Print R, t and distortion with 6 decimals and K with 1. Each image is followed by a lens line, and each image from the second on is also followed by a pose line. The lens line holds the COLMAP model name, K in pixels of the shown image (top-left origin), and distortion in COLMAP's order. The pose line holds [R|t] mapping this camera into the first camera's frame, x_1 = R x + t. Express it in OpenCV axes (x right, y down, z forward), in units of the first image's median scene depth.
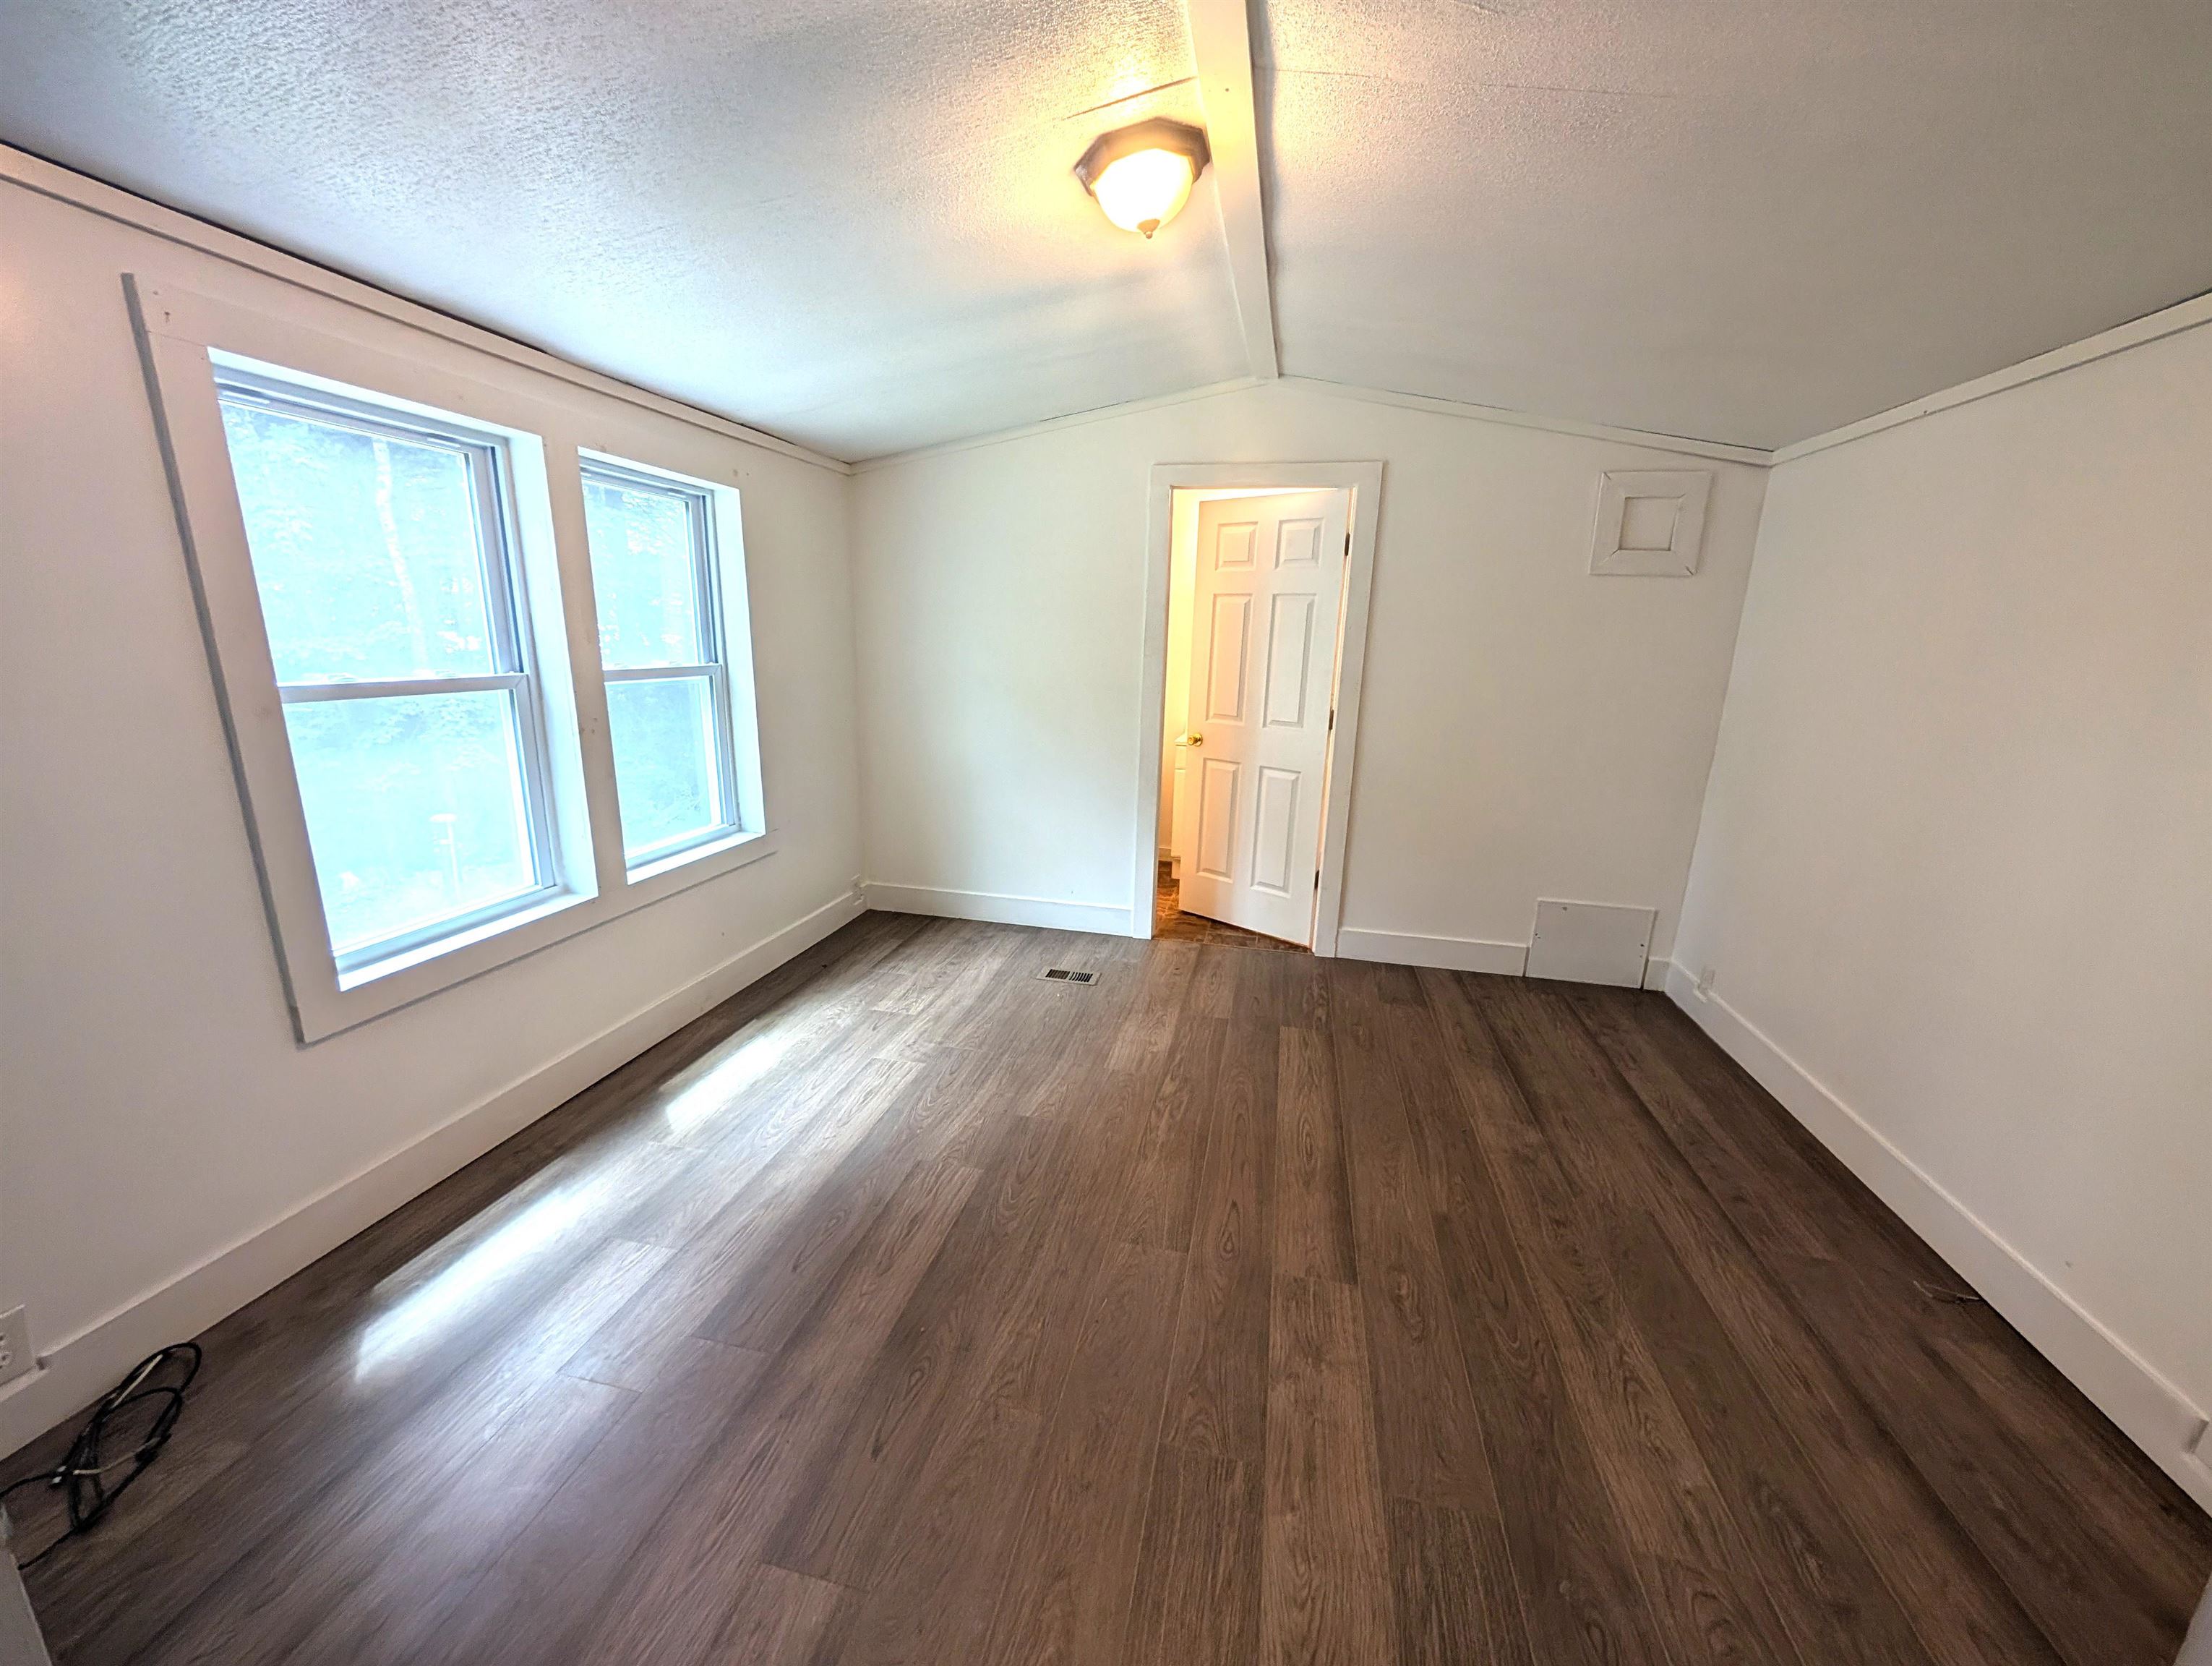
lens RADIAL K [[842.4, 0, 1104.4], [0, 842.4, 835.5], [0, 0, 1]] dist [0.000369, 0.000234]
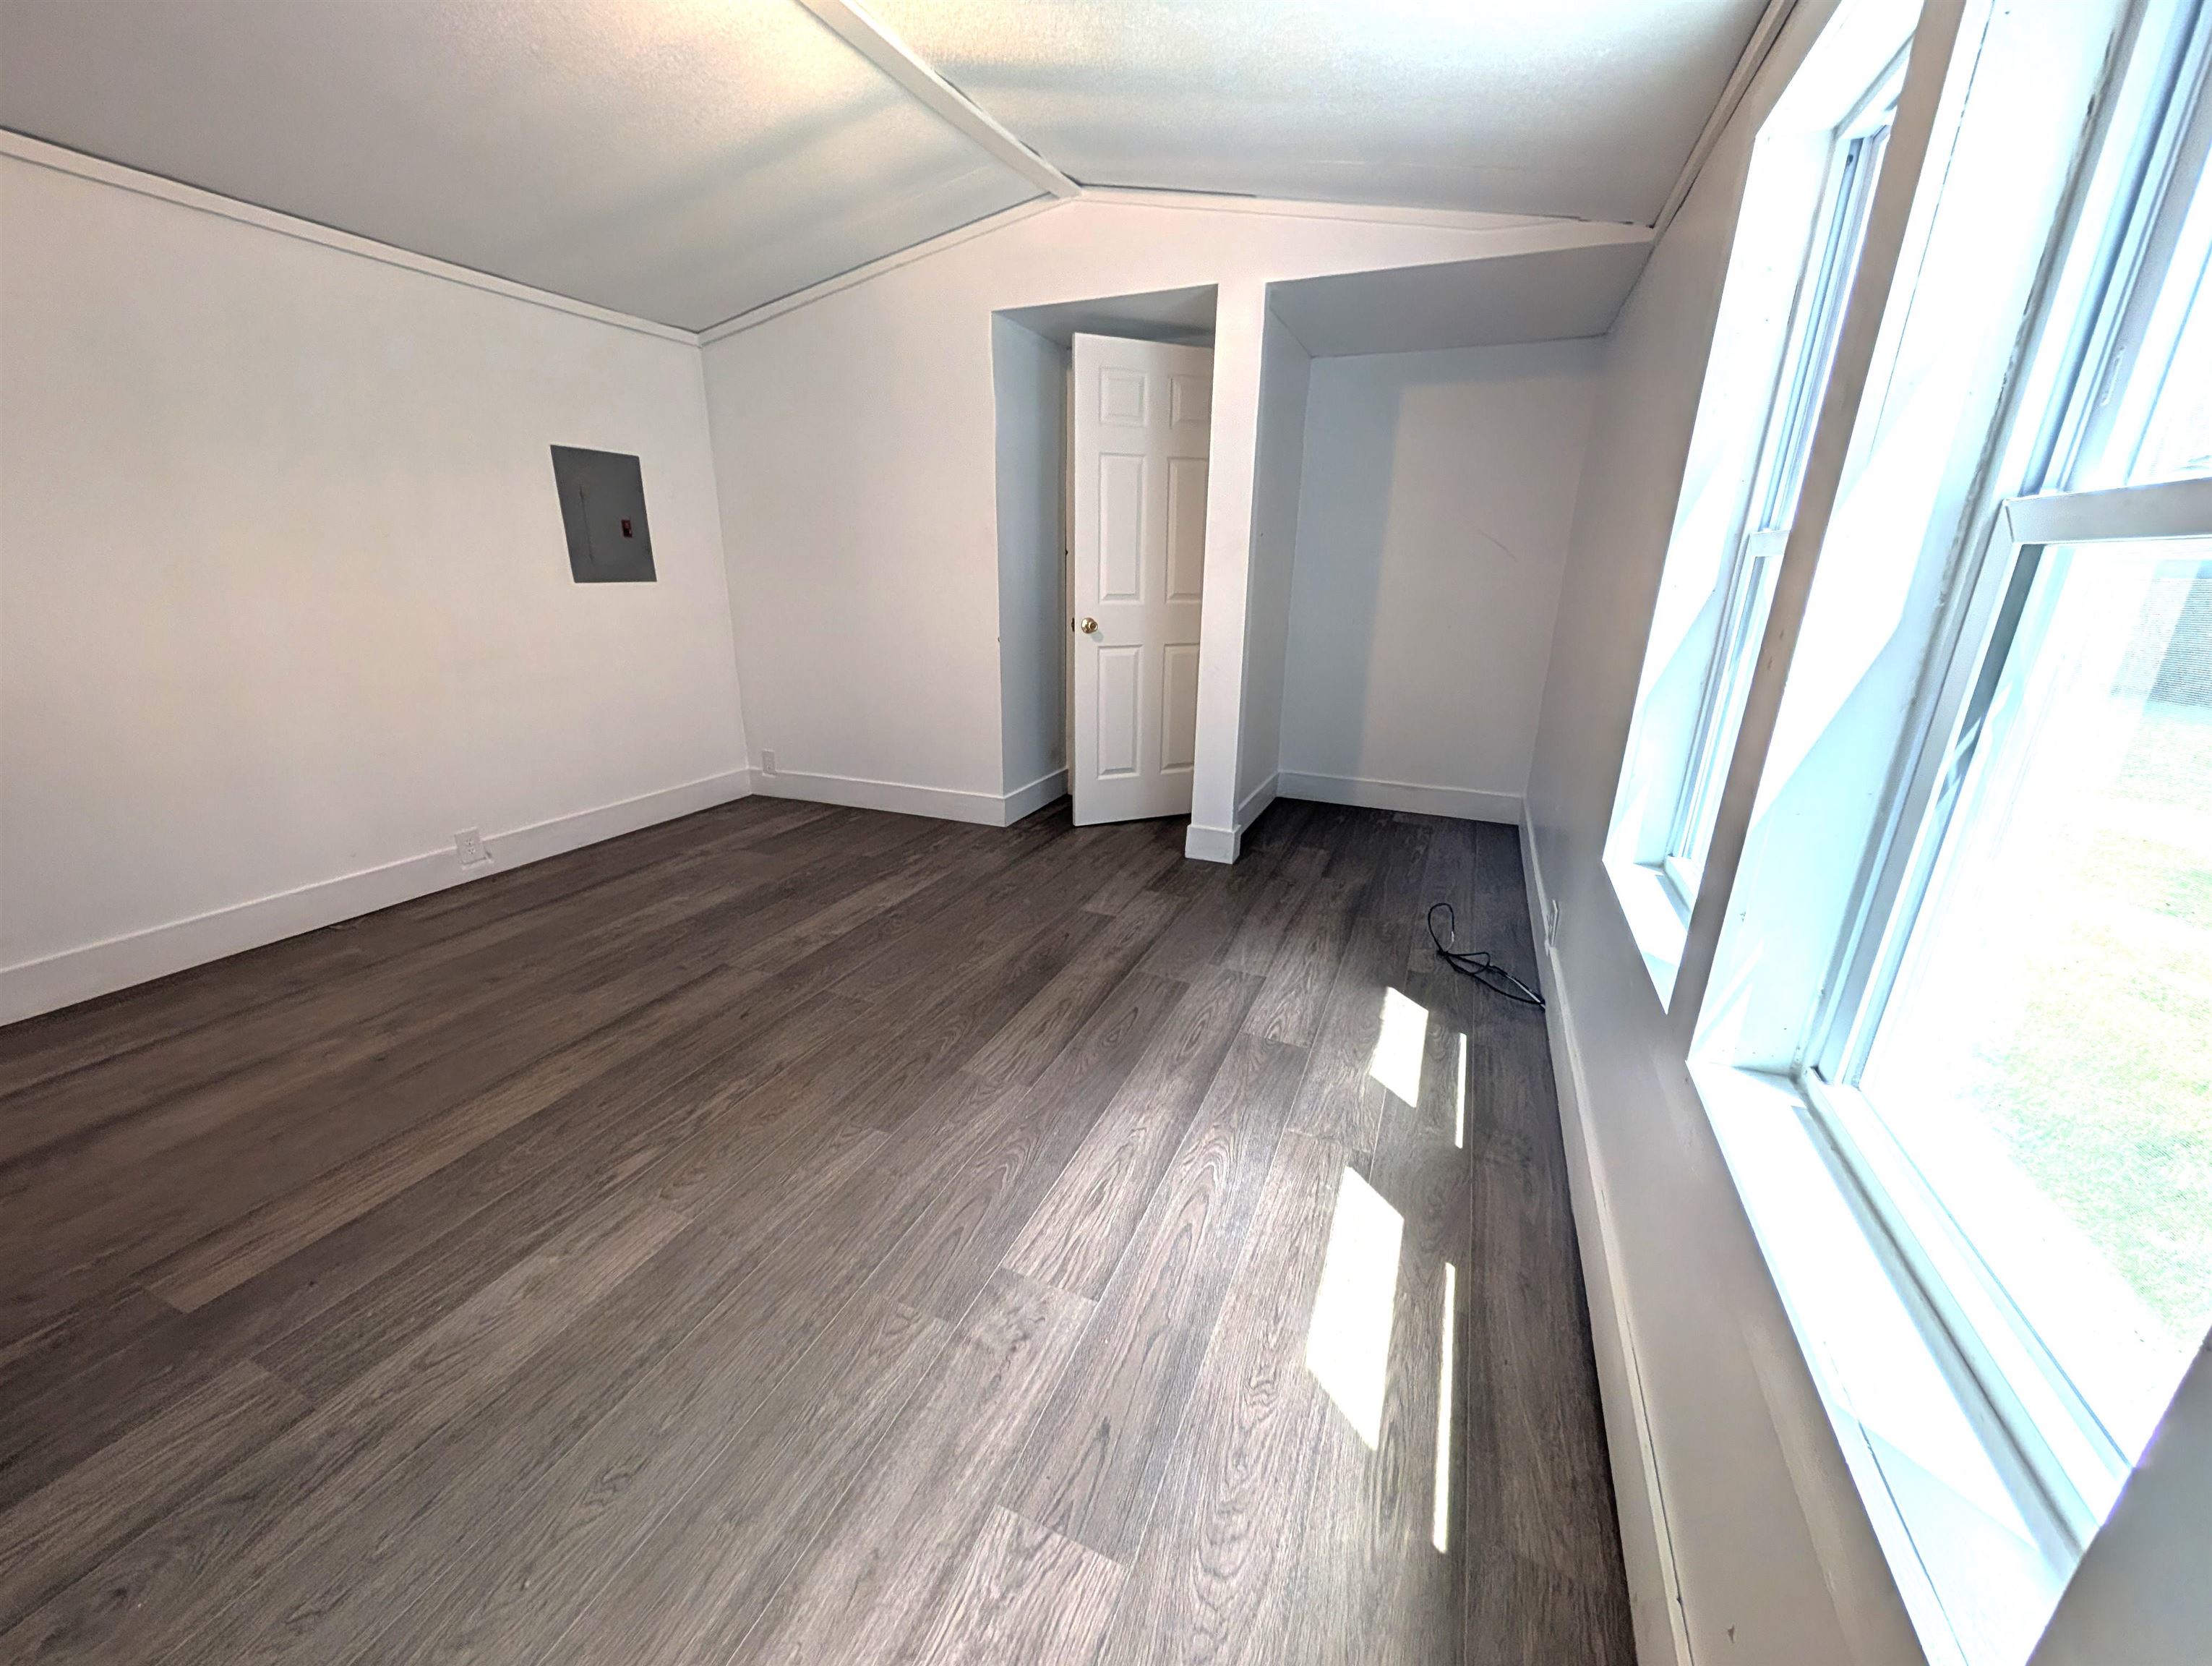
lens RADIAL K [[842.4, 0, 1106.7], [0, 842.4, 834.7], [0, 0, 1]] dist [0.000369, 0.000234]
pose [[-0.982310, -0.099636, 0.158556, -0.415117], [-0.001798, 0.851684, 0.524052, -0.293966], [-0.187254, 0.514497, -0.836797, 1.596807]]
